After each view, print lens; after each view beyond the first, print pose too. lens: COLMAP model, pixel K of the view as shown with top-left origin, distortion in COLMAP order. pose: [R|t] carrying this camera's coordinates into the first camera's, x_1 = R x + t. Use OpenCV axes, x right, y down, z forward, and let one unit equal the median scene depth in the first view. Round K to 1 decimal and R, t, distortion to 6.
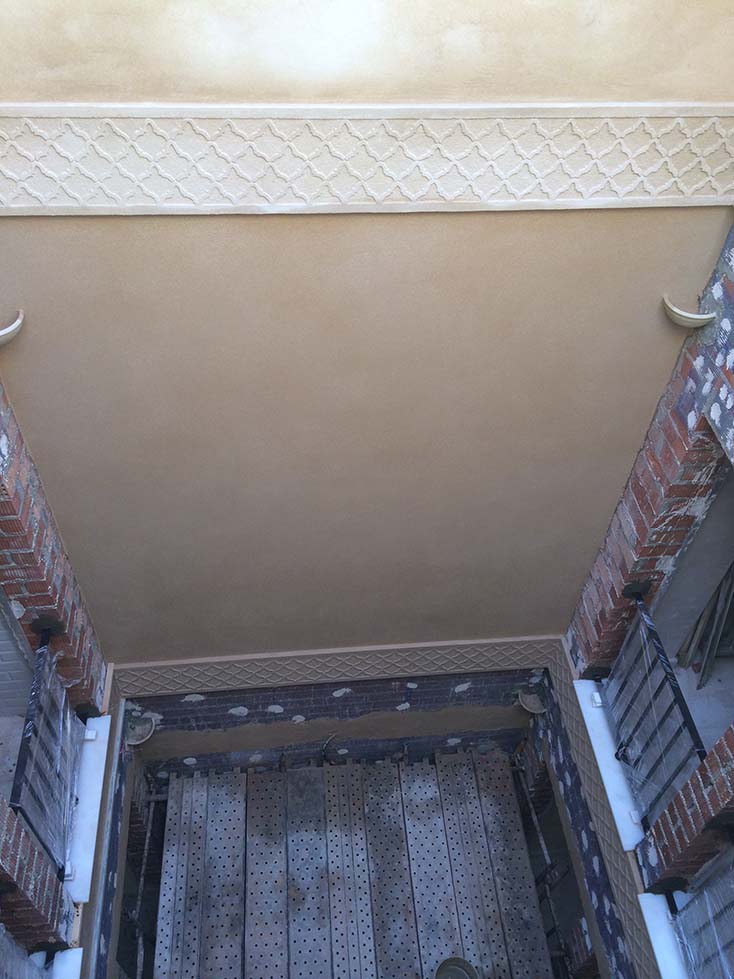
lens RADIAL K [[811.6, 0, 366.1], [0, 811.6, 490.0], [0, 0, 1]] dist [0.088747, -0.114911]
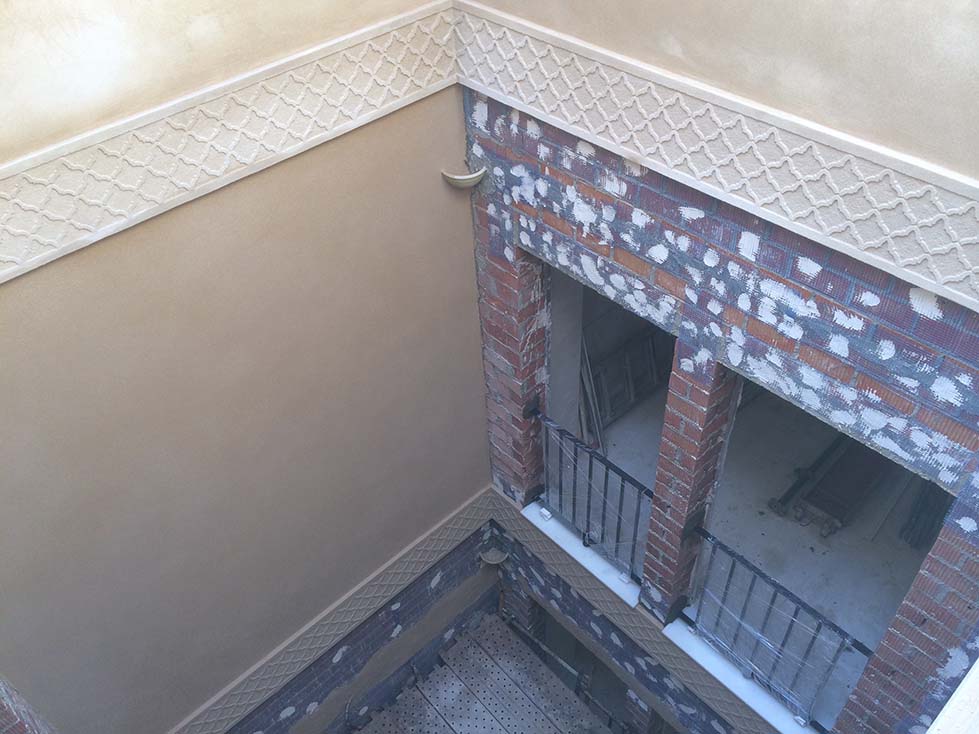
lens RADIAL K [[811.6, 0, 491.1], [0, 811.6, 366.7], [0, 0, 1]] dist [0.088747, -0.114911]
pose [[0.793582, -0.474172, 0.381298, -0.117490], [0.498652, 0.865924, 0.039012, -0.001751], [-0.348673, 0.159175, 0.923629, -0.047027]]
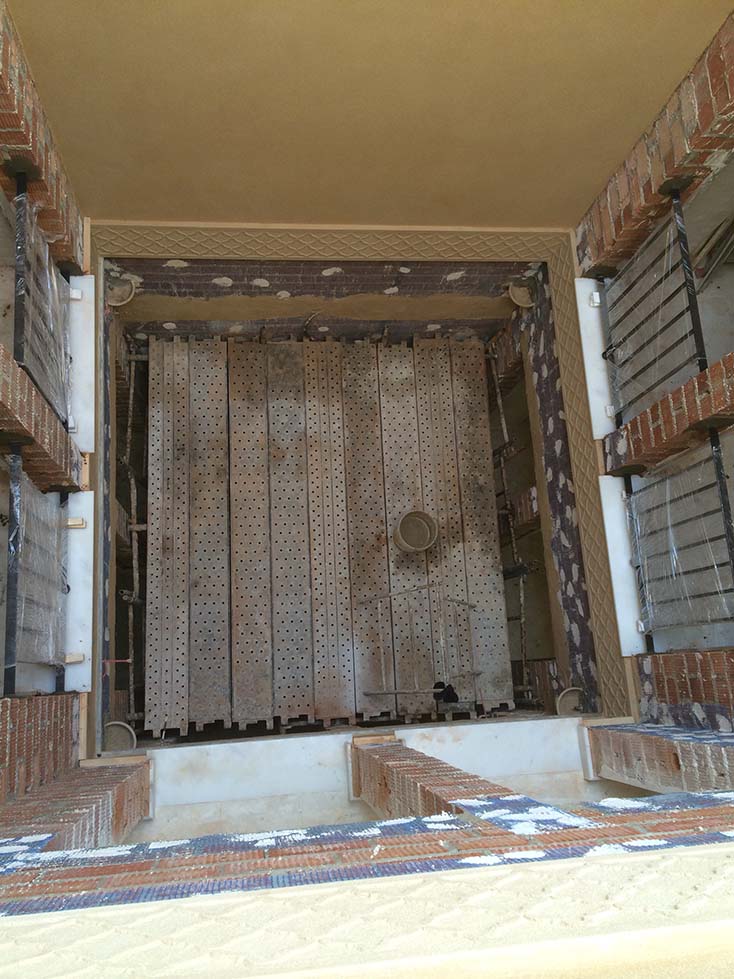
lens RADIAL K [[811.6, 0, 367.1], [0, 811.6, 485.4], [0, 0, 1]] dist [0.088747, -0.114911]
pose [[0.994519, 0.058064, 0.086951, -0.068405], [-0.093049, 0.870787, 0.482775, 0.000332], [-0.047685, -0.488219, 0.871417, 0.047658]]
